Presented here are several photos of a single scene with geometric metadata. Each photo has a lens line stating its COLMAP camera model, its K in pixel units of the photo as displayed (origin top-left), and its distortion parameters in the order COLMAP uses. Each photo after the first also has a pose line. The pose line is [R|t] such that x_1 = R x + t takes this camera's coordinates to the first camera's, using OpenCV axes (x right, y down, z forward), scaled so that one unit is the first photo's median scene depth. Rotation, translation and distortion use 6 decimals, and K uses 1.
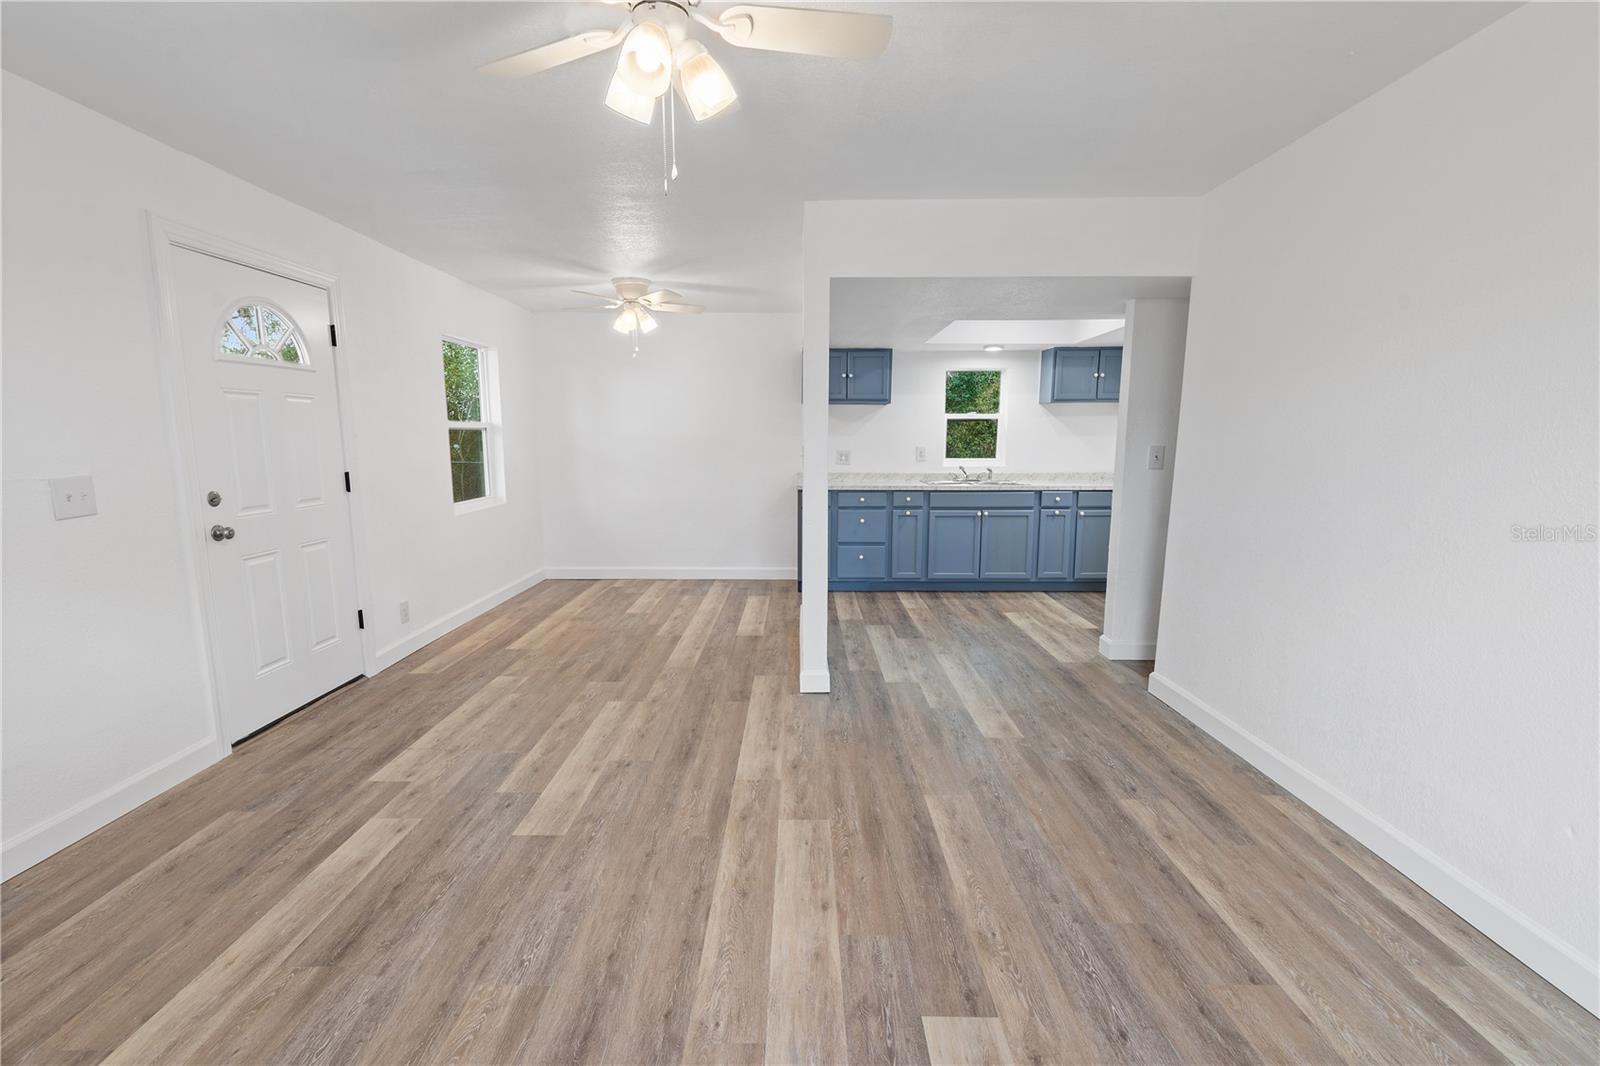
lens RADIAL K [[713.4, 0, 786.8], [0, 713.4, 540.7], [0, 0, 1]] dist [0.003254, 0.000170]
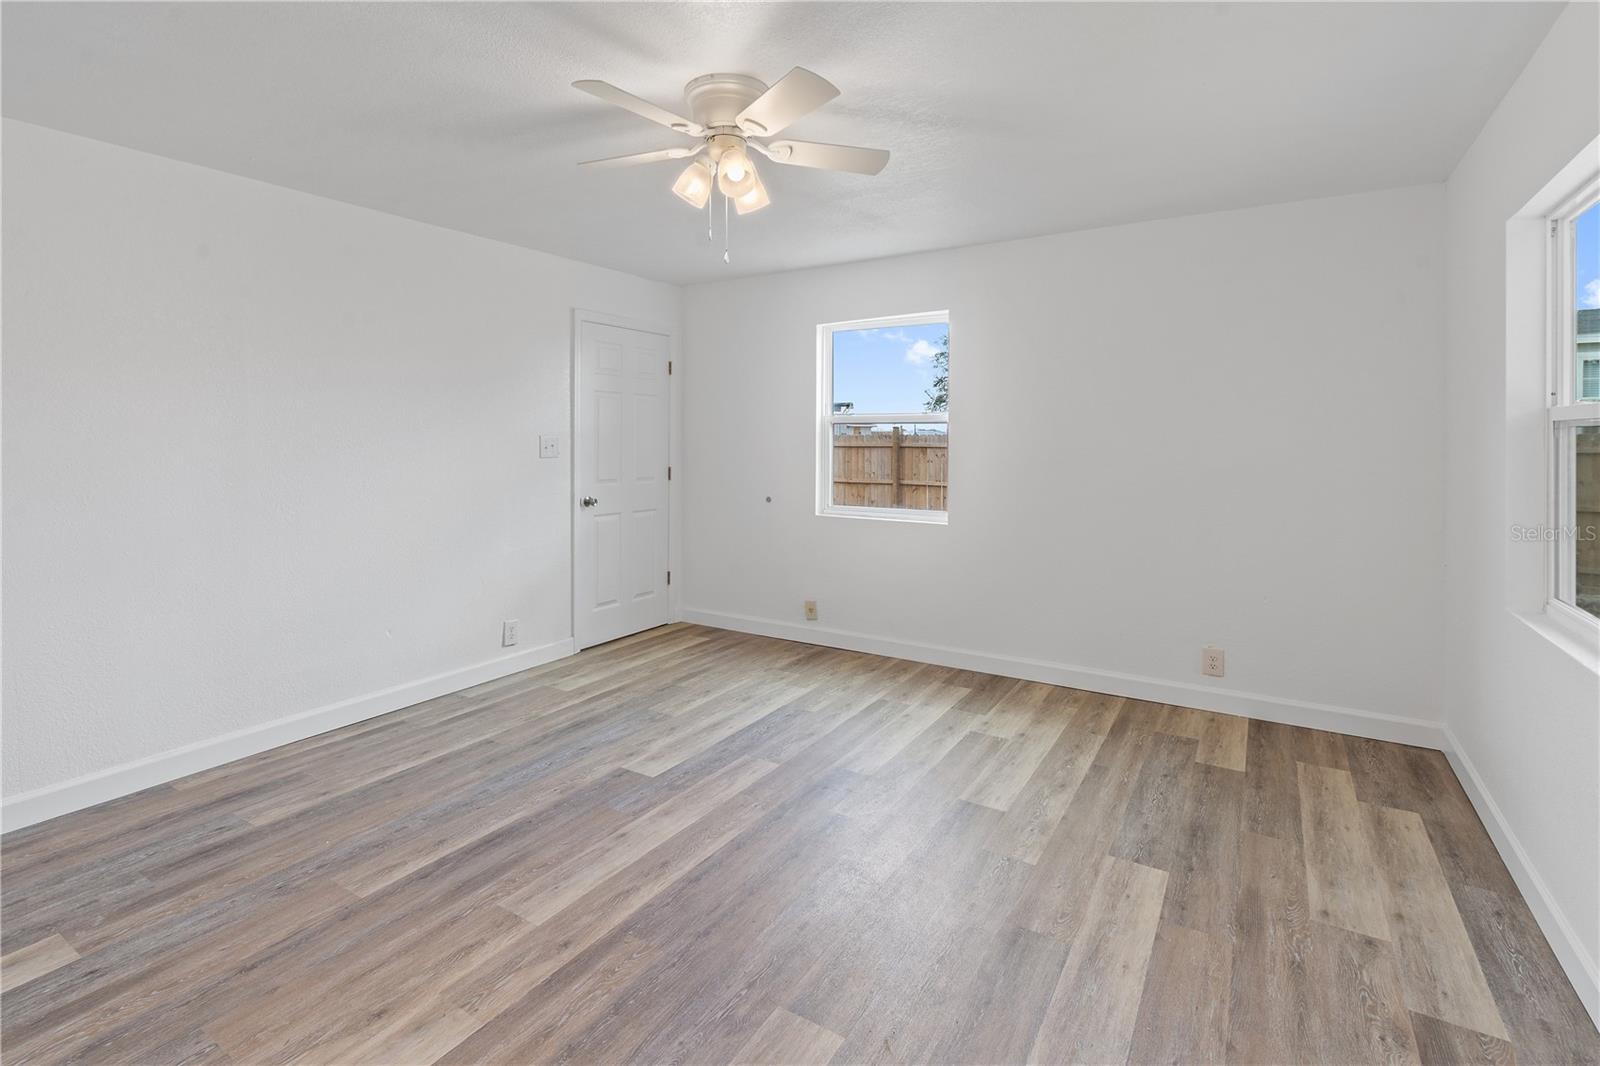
lens RADIAL K [[713.4, 0, 786.8], [0, 713.4, 540.7], [0, 0, 1]] dist [0.003254, 0.000170]
pose [[-0.848625, -0.075774, 0.523540, -0.664506], [0.078381, 0.960752, 0.266105, -0.217050], [-0.523157, 0.266859, -0.809379, 1.472639]]
